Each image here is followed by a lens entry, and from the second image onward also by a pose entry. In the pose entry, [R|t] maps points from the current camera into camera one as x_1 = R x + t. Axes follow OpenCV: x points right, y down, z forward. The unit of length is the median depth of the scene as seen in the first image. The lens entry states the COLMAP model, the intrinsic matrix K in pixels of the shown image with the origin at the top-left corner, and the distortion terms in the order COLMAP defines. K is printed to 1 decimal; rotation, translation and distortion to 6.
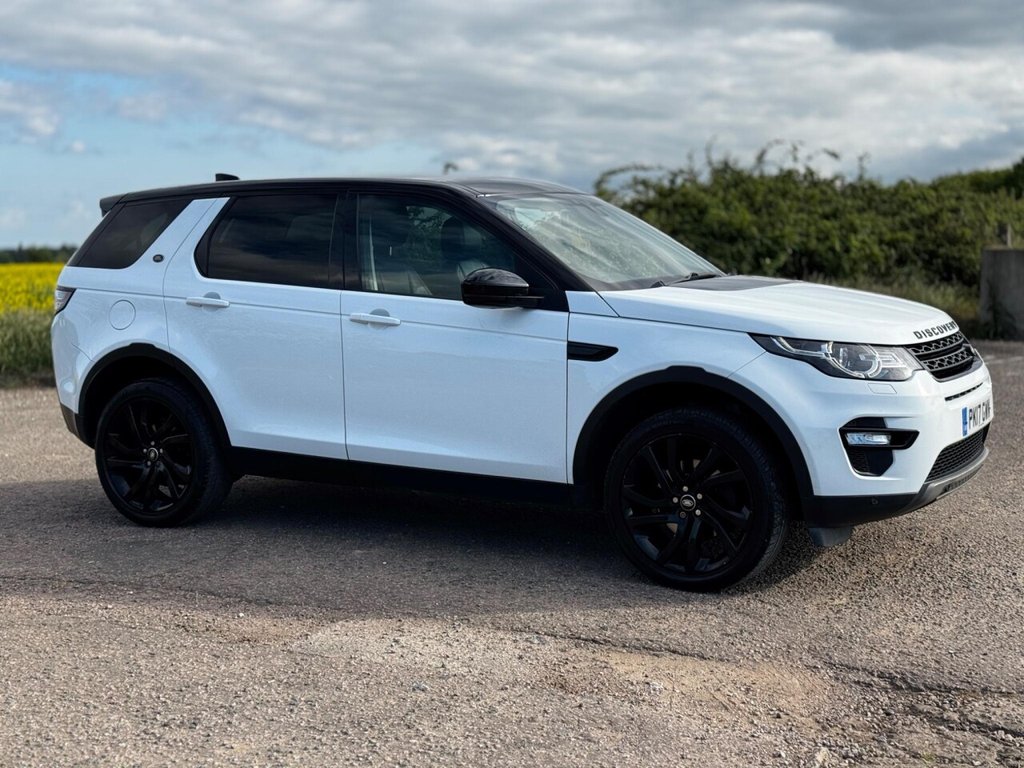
lens RADIAL K [[1410.1, 0, 512.0], [0, 1410.1, 384.0], [0, 0, 1]] dist [0.134637, -0.138180]
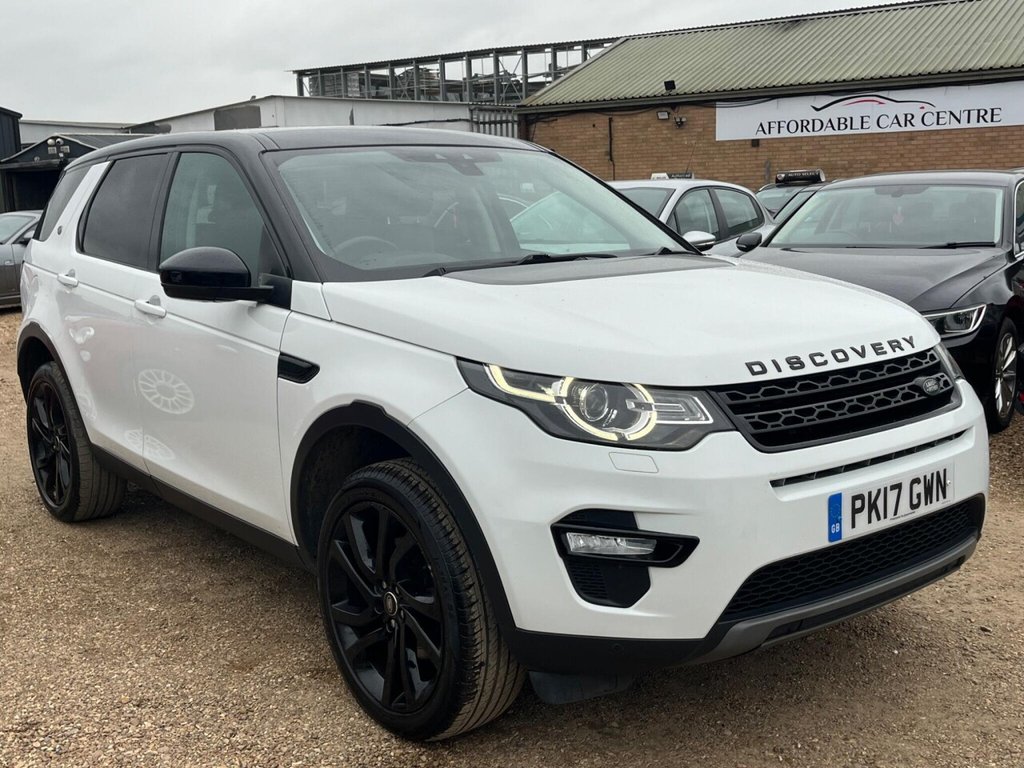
lens RADIAL K [[1106.3, 0, 489.9], [0, 1106.3, 385.4], [0, 0, 1]] dist [0.020358, -0.002803]
pose [[0.922448, 0.054114, -0.382311, 0.359253], [-0.031270, 0.997348, 0.065720, -0.054172], [0.384853, -0.048669, 0.921694, 0.525338]]
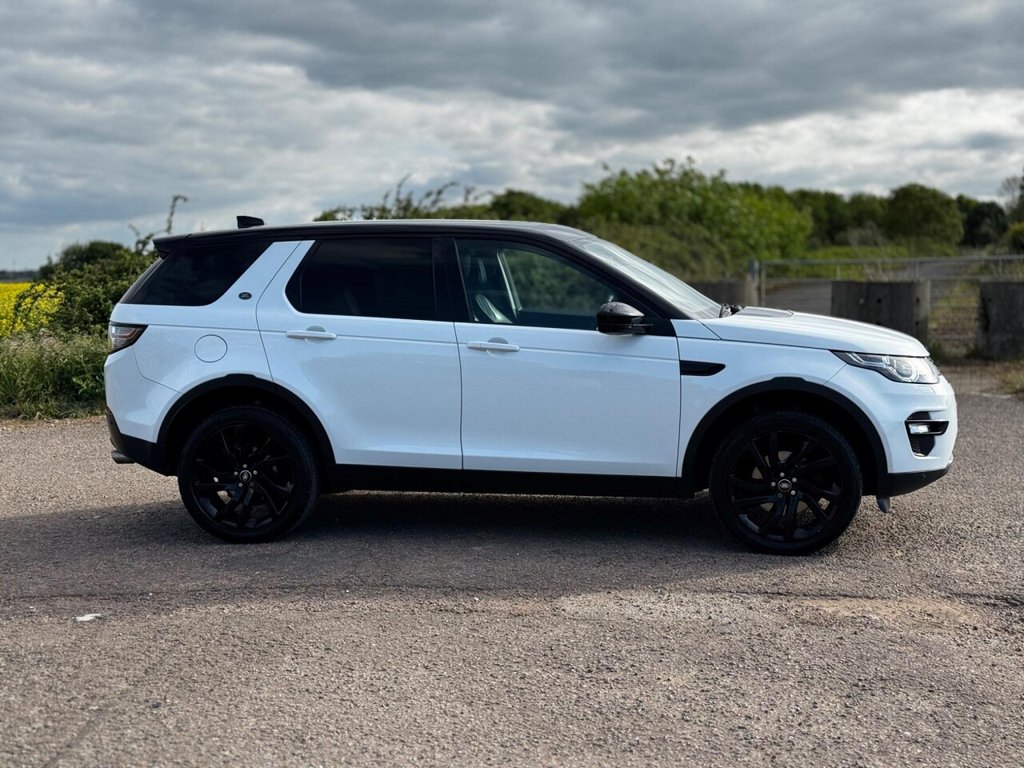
lens RADIAL K [[1410.1, 0, 512.0], [0, 1410.1, 384.0], [0, 0, 1]] dist [0.134637, -0.138180]
pose [[0.937396, -0.029409, 0.347021, -0.530411], [0.036622, 0.999228, -0.014244, 0.002490], [-0.346334, 0.026061, 0.937749, -0.102564]]
